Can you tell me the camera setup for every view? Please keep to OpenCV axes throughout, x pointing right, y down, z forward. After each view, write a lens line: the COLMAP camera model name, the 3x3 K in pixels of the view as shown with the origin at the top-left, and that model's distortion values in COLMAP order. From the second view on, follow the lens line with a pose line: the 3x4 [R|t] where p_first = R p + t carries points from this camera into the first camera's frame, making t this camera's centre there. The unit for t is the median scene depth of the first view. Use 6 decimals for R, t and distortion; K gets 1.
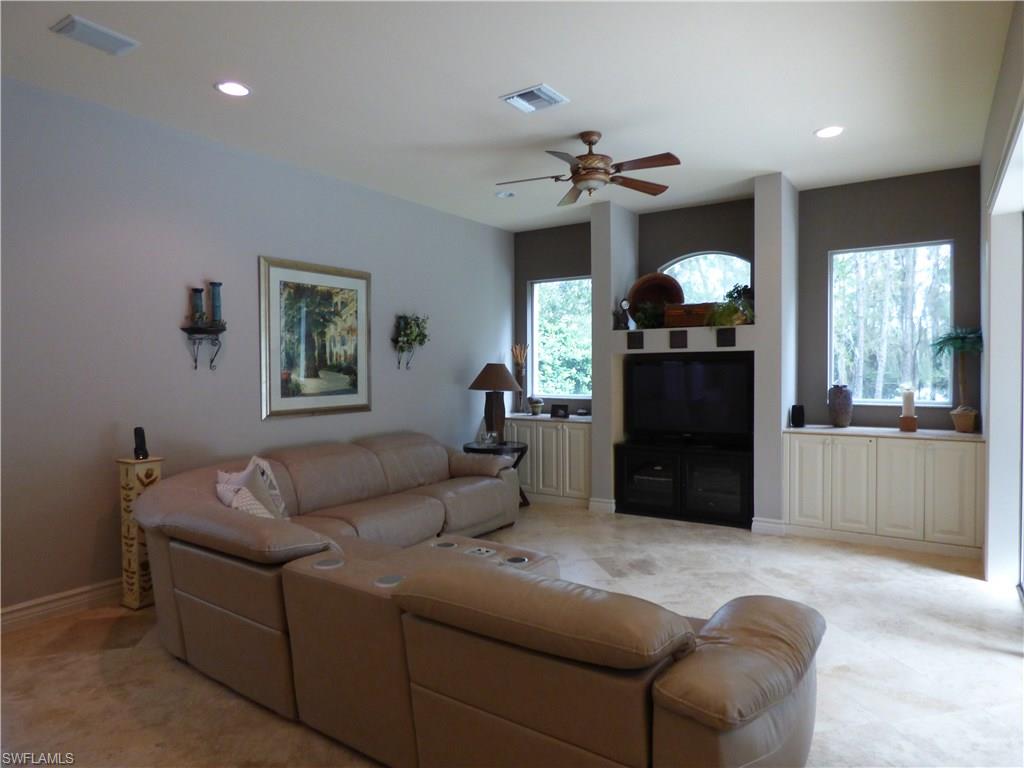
lens RADIAL K [[617.0, 0, 514.2], [0, 617.0, 379.2], [0, 0, 1]] dist [-0.009093, 0.001217]
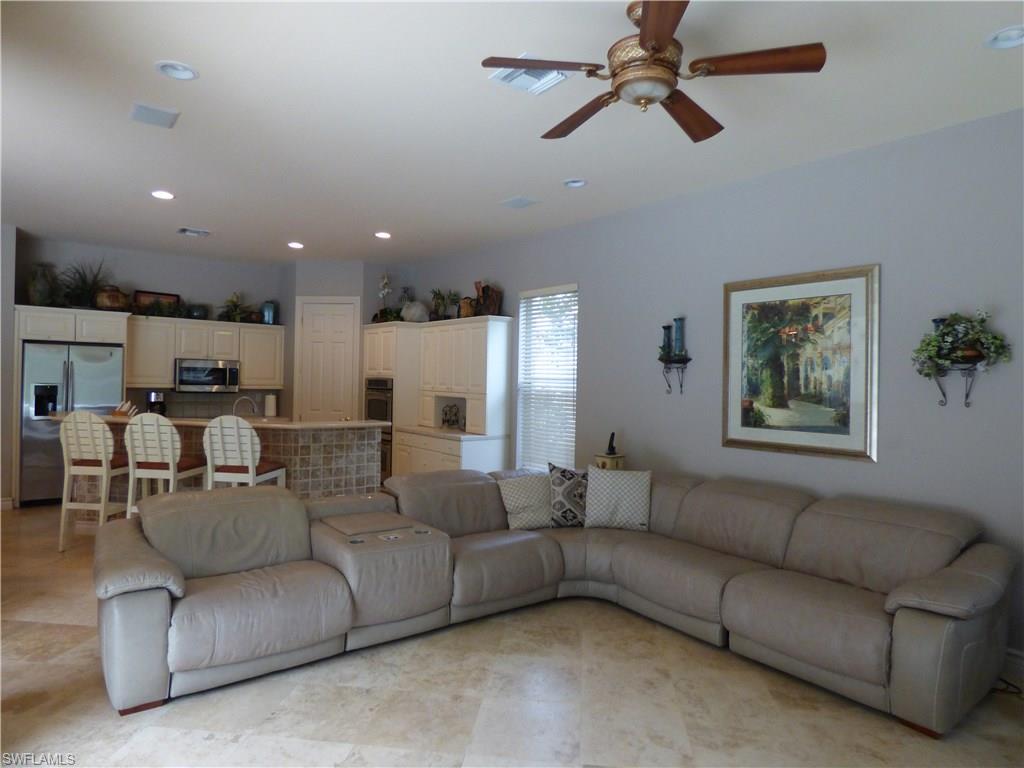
lens RADIAL K [[617.0, 0, 513.5], [0, 617.0, 382.0], [0, 0, 1]] dist [-0.009093, 0.001217]
pose [[-0.310498, 0.003269, -0.950568, 0.613418], [-0.039363, 0.999092, 0.016294, -0.038354], [0.949759, 0.042476, -0.310088, 0.920965]]
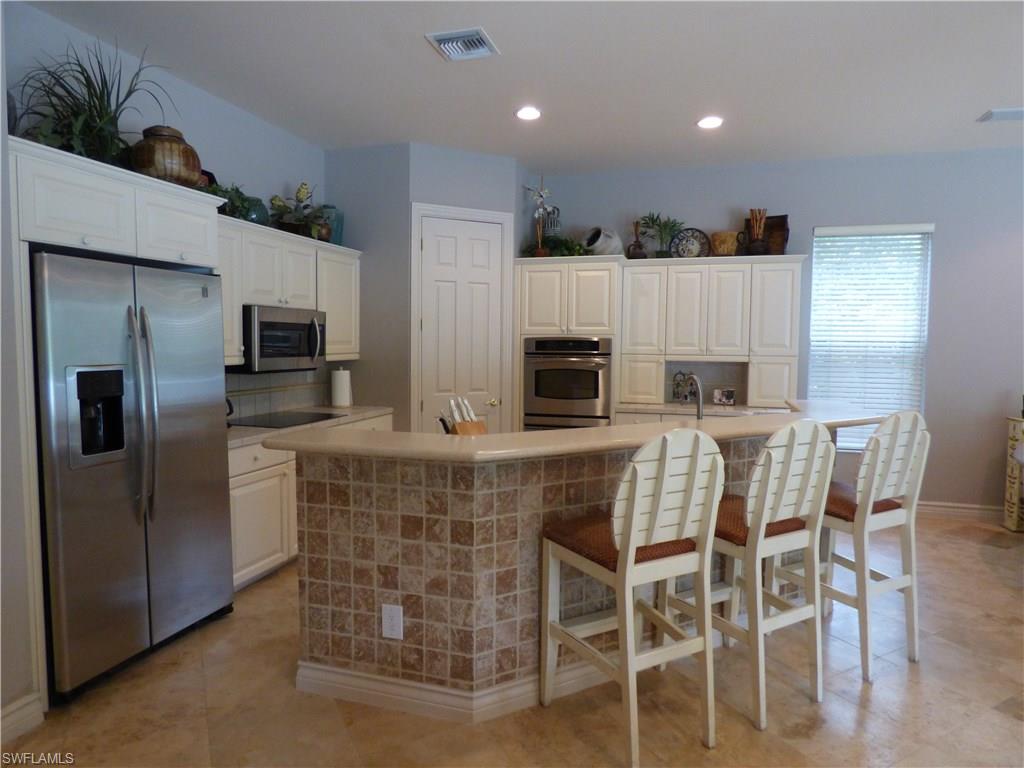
lens RADIAL K [[617.0, 0, 514.1], [0, 617.0, 380.3], [0, 0, 1]] dist [-0.009093, 0.001217]
pose [[0.290784, 0.067903, -0.954376, 0.229998], [-0.026187, 0.997670, 0.063004, -0.001036], [0.956430, 0.006672, 0.291885, -0.306577]]
